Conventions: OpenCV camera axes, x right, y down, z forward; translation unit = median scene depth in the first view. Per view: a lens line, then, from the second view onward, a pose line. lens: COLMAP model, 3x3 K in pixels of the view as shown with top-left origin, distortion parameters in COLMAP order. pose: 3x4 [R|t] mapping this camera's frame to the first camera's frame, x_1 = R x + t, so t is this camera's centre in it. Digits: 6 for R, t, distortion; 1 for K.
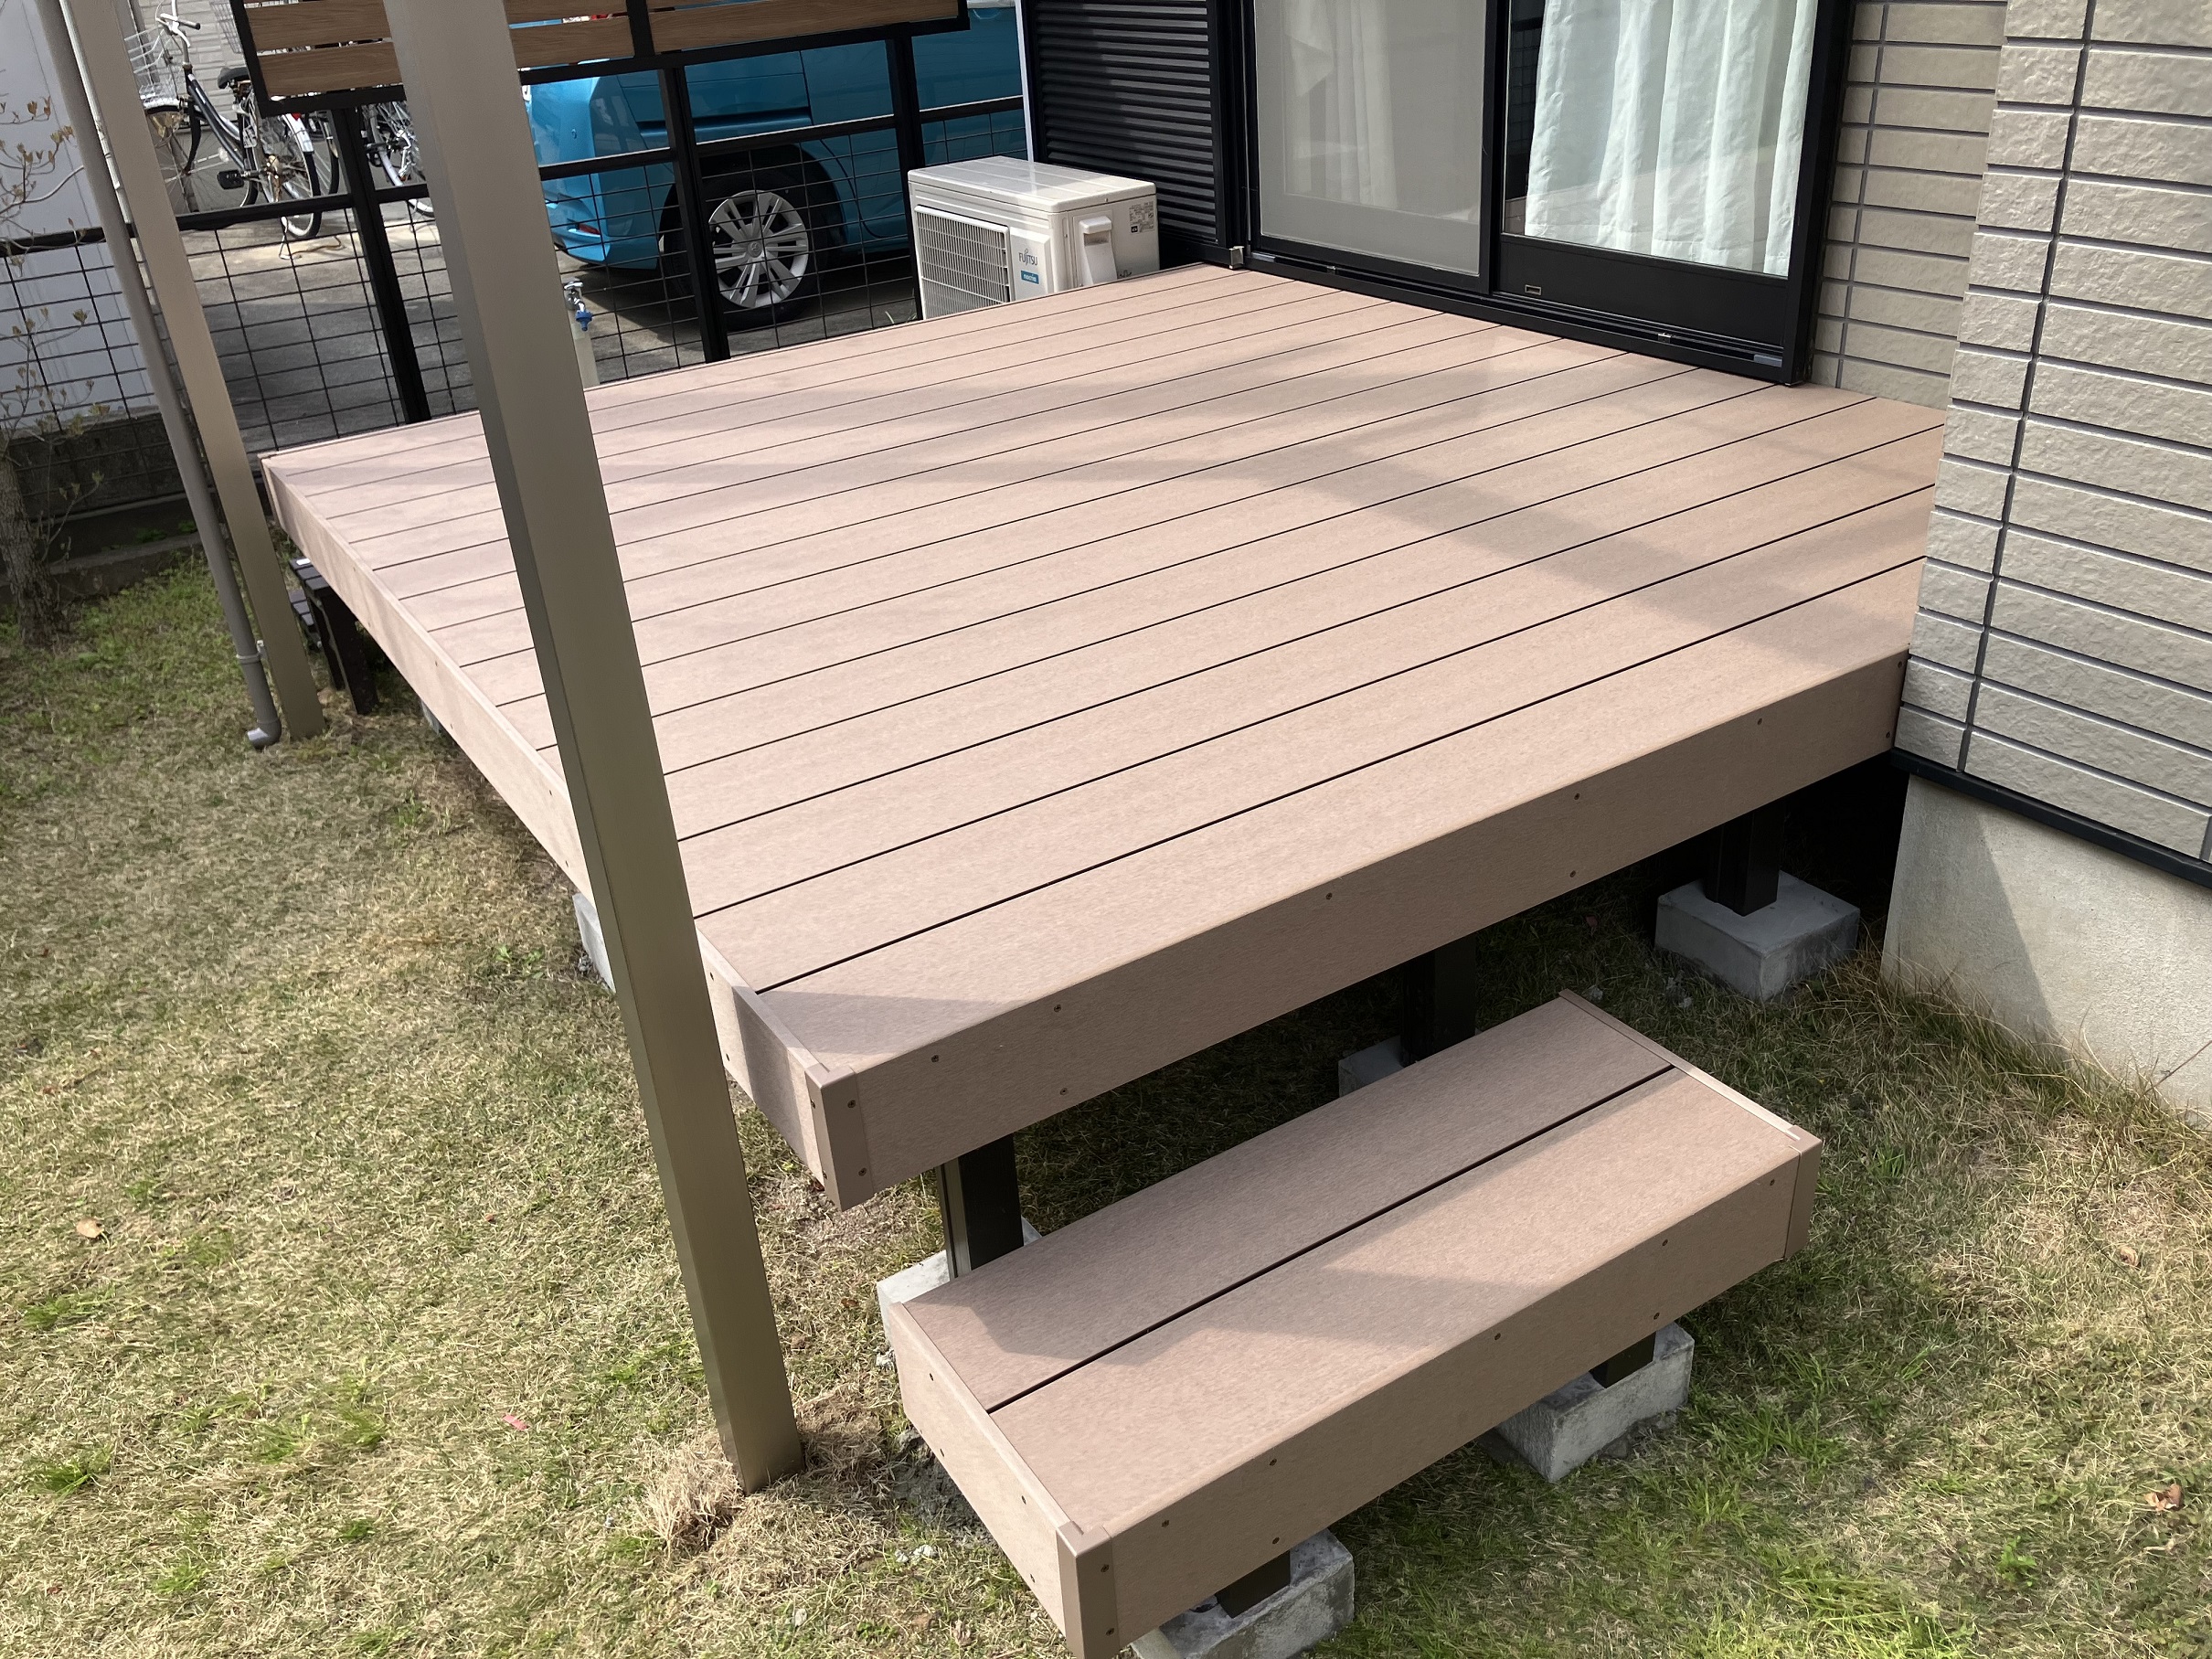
lens RADIAL K [[1826.8, 0, 1106.0], [0, 1826.8, 829.5], [0, 0, 1]] dist [0.004452, 0.000288]
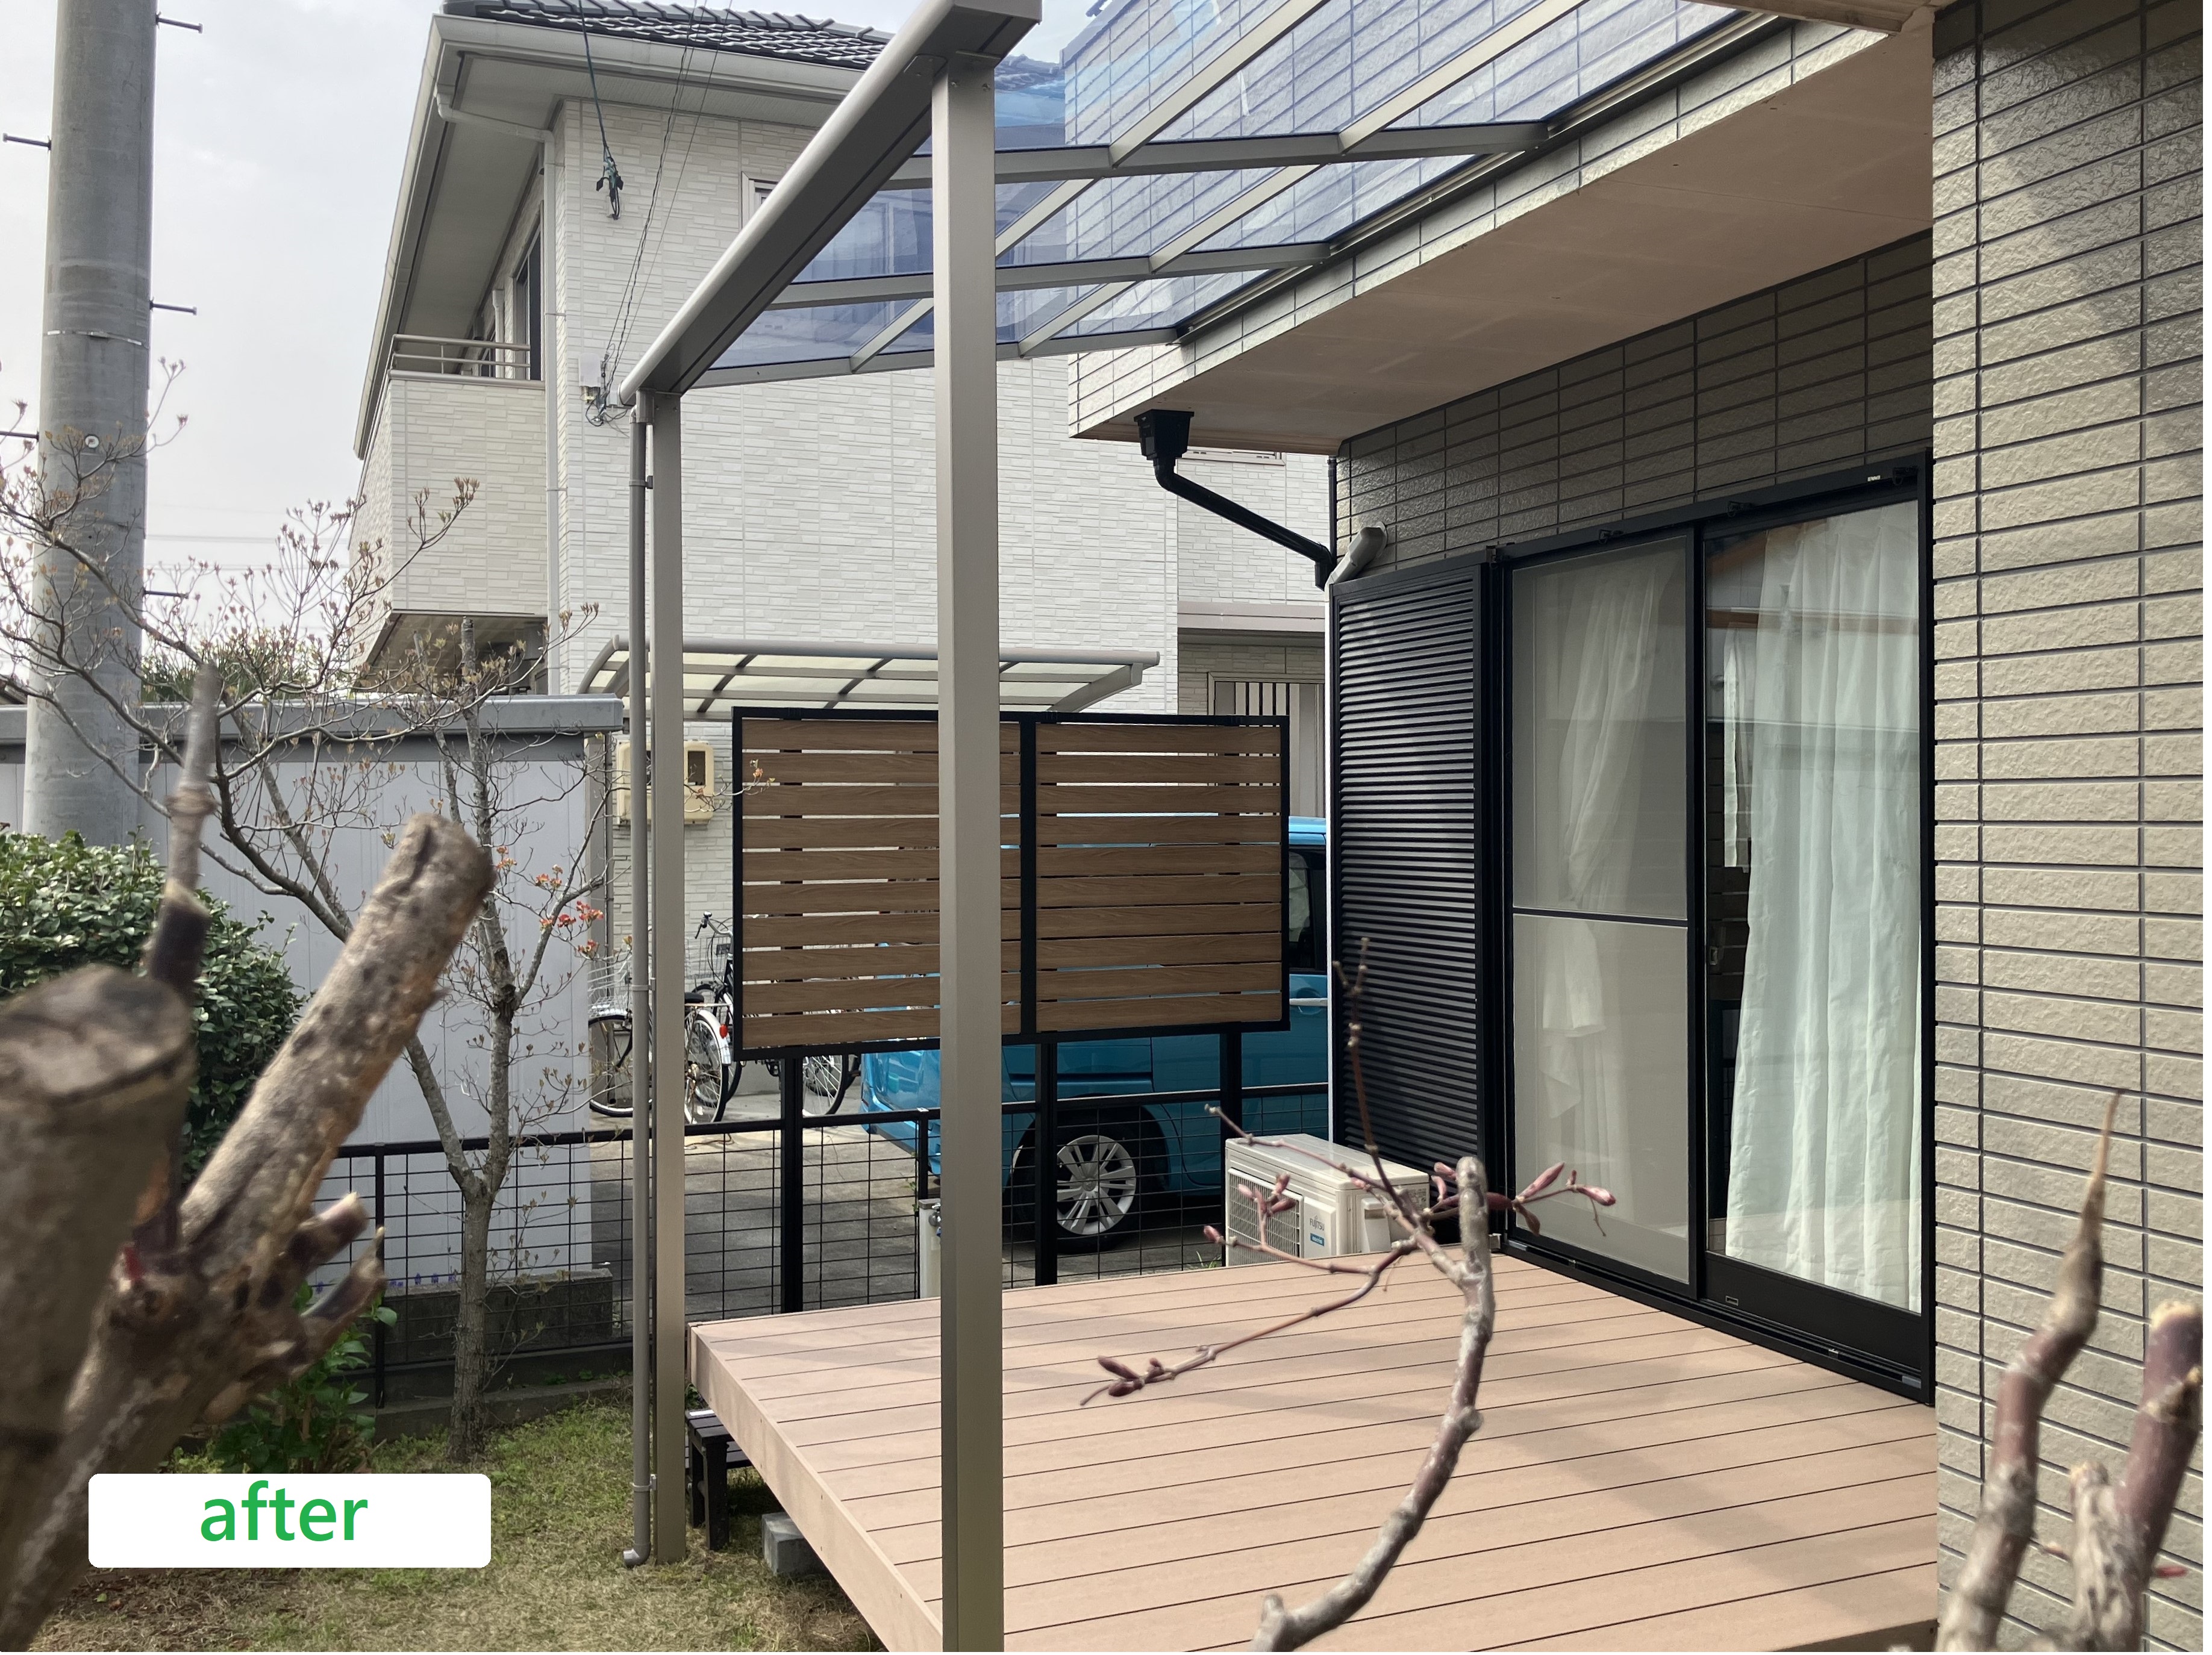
lens RADIAL K [[1990.3, 0, 1149.7], [0, 1990.3, 826.2], [0, 0, 1]] dist [0.085609, -0.193301]
pose [[0.985008, 0.068602, -0.158281, 0.048272], [-0.133844, 0.882781, -0.450314, 0.074787], [0.108835, 0.464748, 0.878729, -0.348525]]
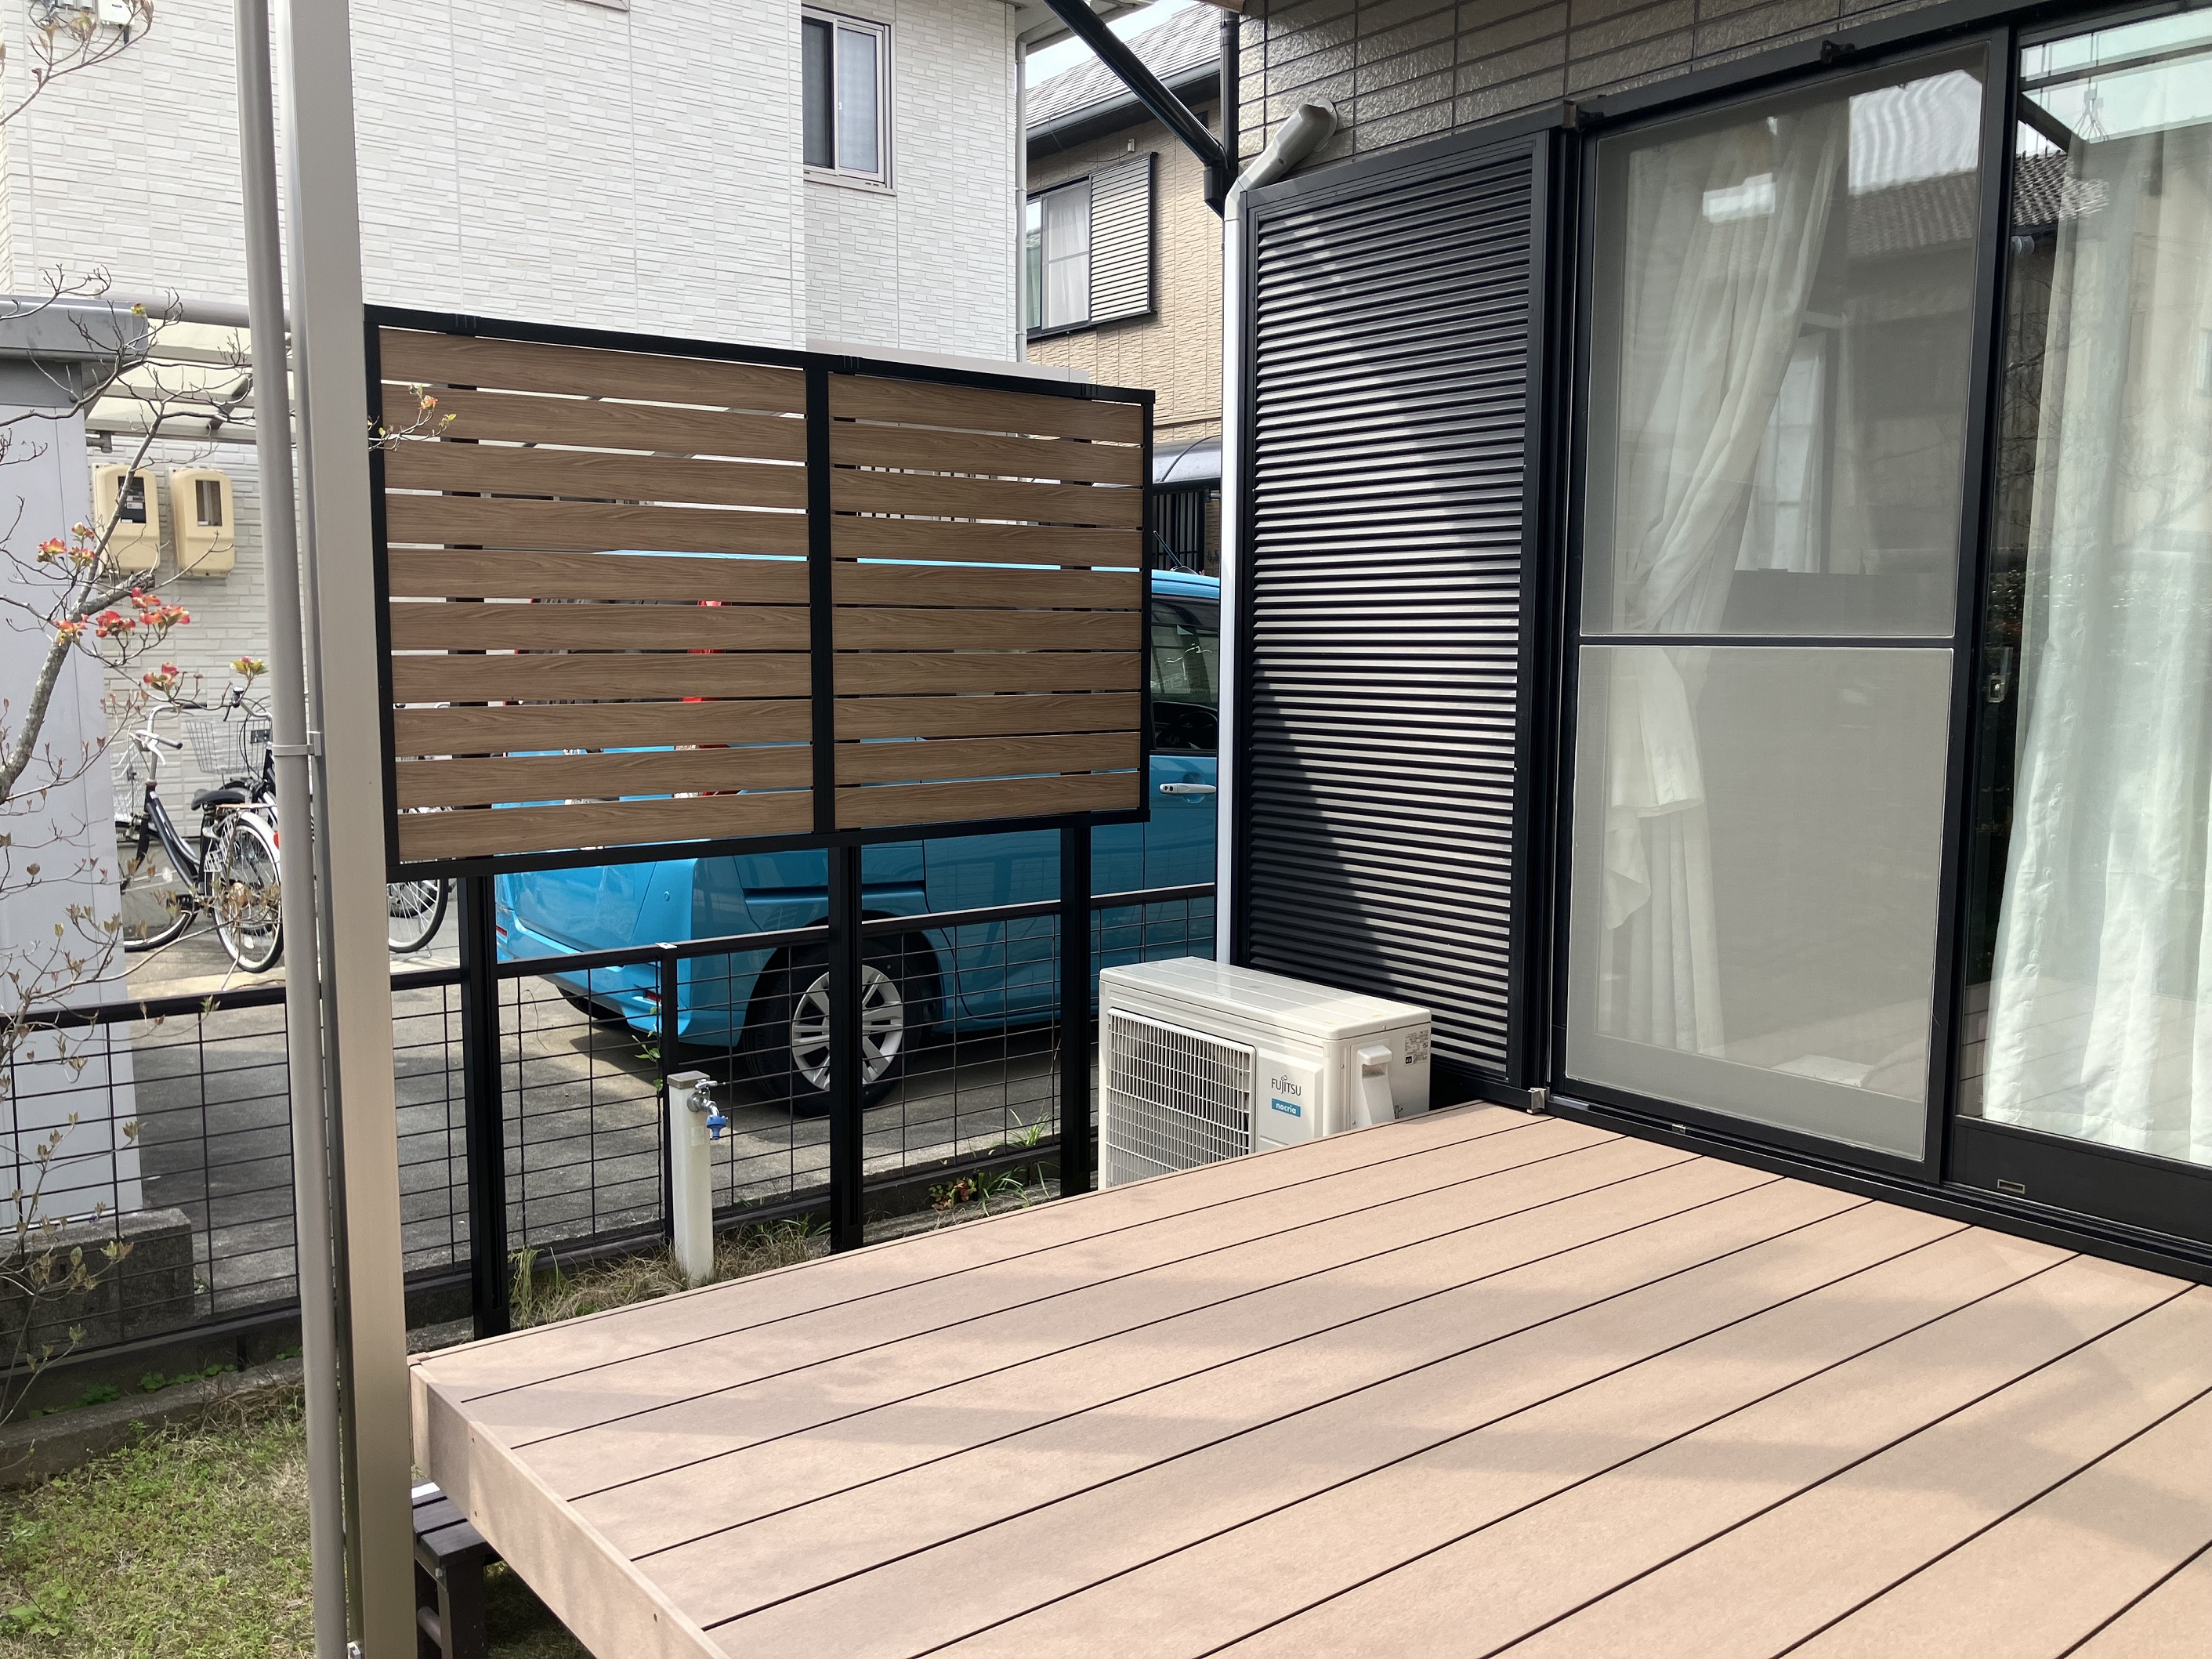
lens RADIAL K [[1804.7, 0, 1108.8], [0, 1804.7, 838.9], [0, 0, 1]] dist [0.069439, -0.094092]
pose [[0.991882, 0.062712, 0.110621, -0.283838], [-0.017005, 0.927533, -0.373354, -0.132171], [-0.126018, 0.368442, 0.921070, 0.247096]]
